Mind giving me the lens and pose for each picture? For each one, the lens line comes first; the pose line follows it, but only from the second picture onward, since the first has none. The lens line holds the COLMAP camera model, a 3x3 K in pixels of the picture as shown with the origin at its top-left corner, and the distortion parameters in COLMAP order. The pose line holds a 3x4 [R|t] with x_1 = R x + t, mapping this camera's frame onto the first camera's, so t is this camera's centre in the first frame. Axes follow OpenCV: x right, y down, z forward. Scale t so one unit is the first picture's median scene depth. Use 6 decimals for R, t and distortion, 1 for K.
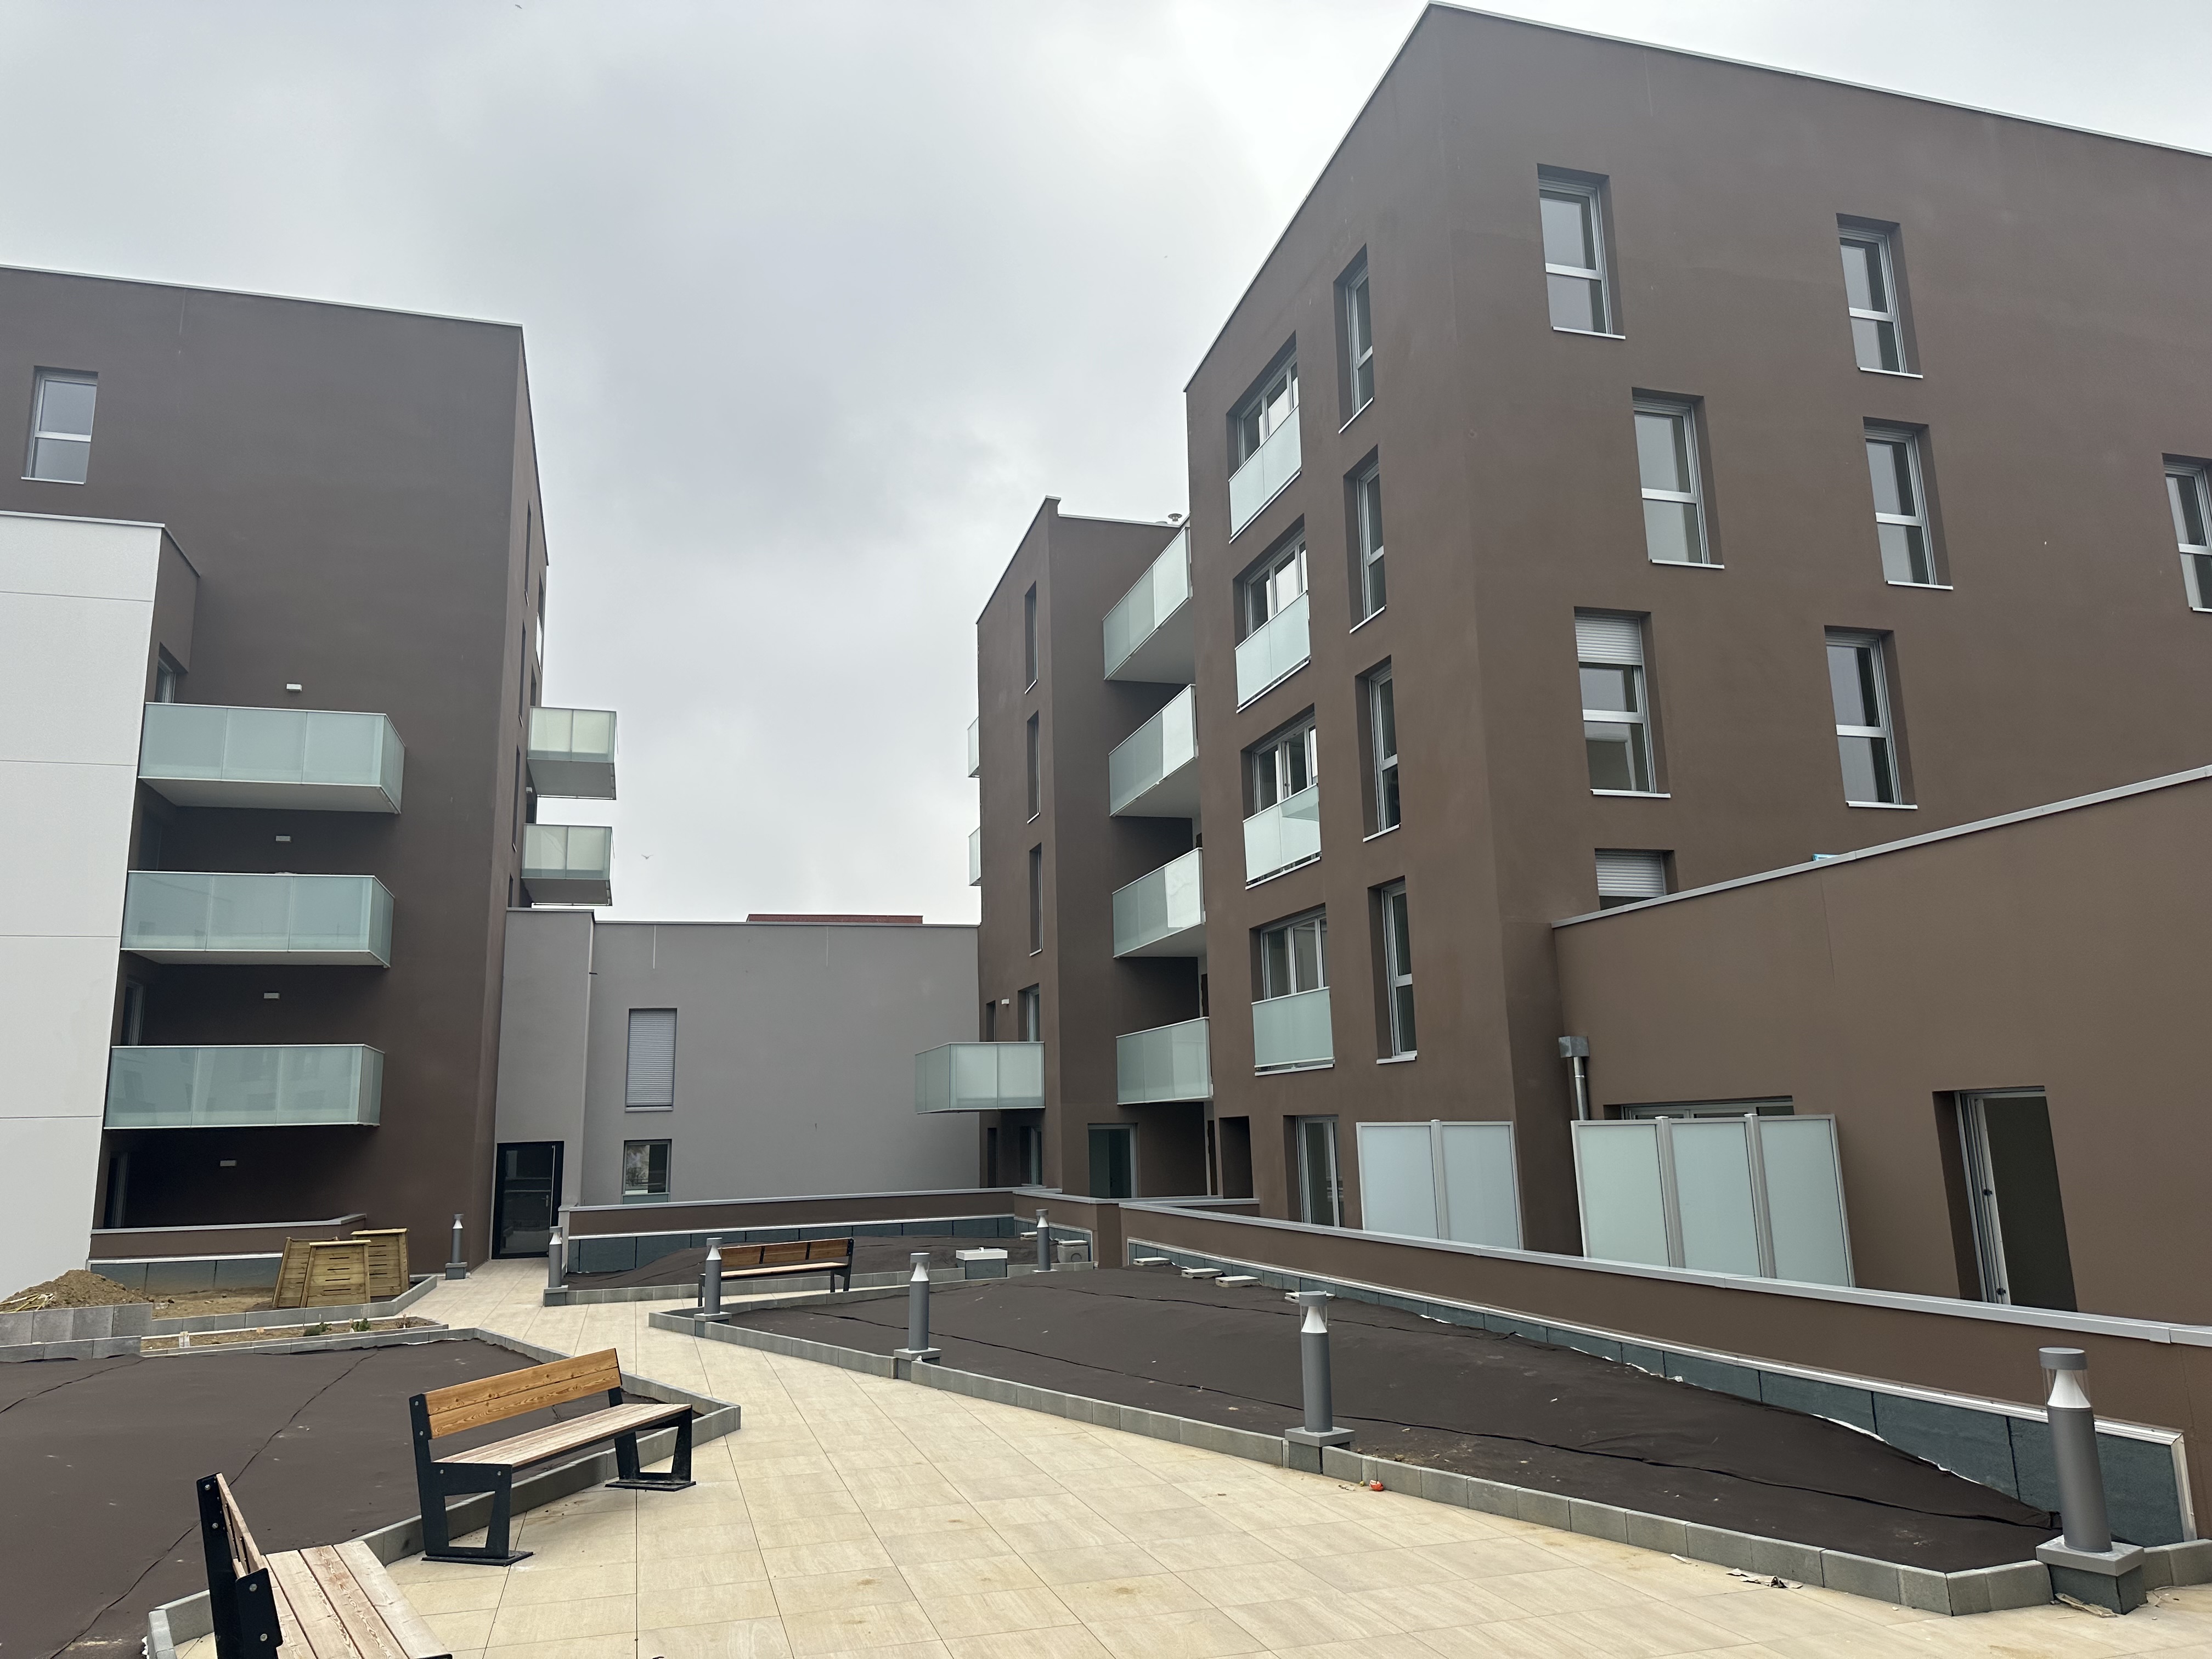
lens RADIAL K [[1580.9, 0, 1106.0], [0, 1580.9, 829.5], [0, 0, 1]] dist [0.056086, -0.067944]
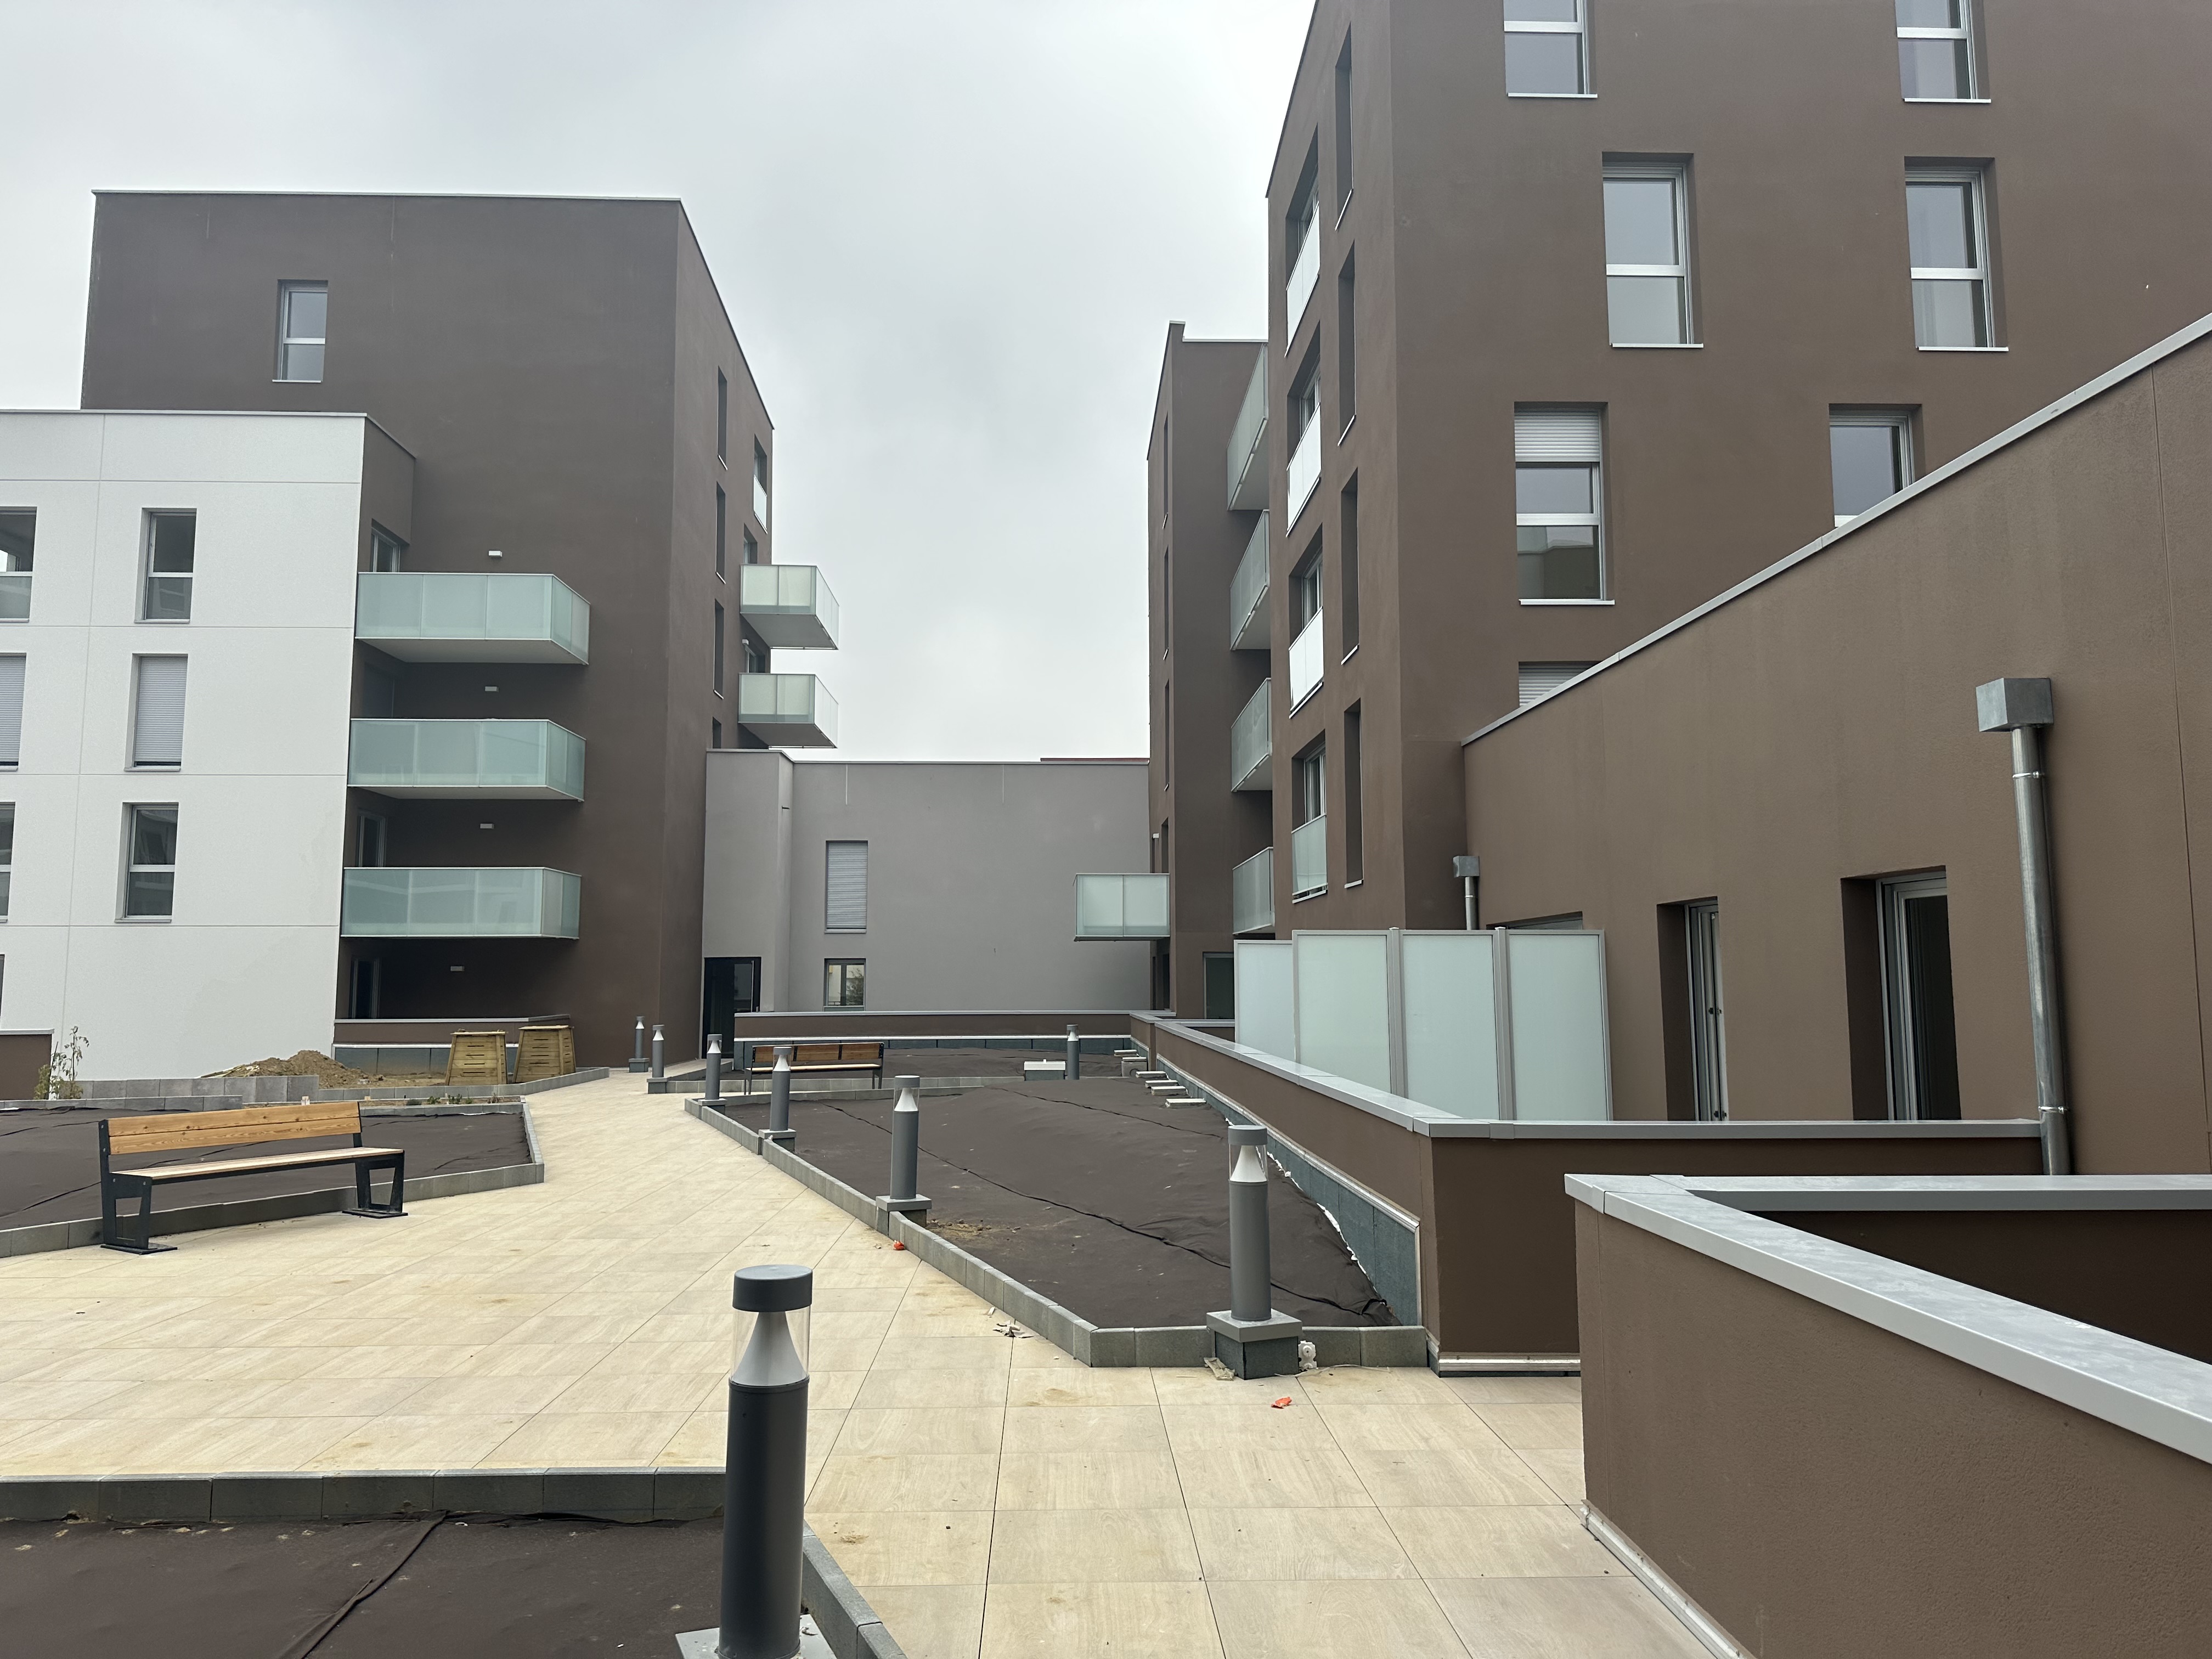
lens RADIAL K [[1580.9, 0, 1106.0], [0, 1580.9, 829.5], [0, 0, 1]] dist [0.056086, -0.067944]
pose [[0.967251, -0.001347, -0.253817, 0.218969], [0.025811, 0.995324, 0.093076, 0.012313], [0.252505, -0.096579, 0.962764, 0.009613]]
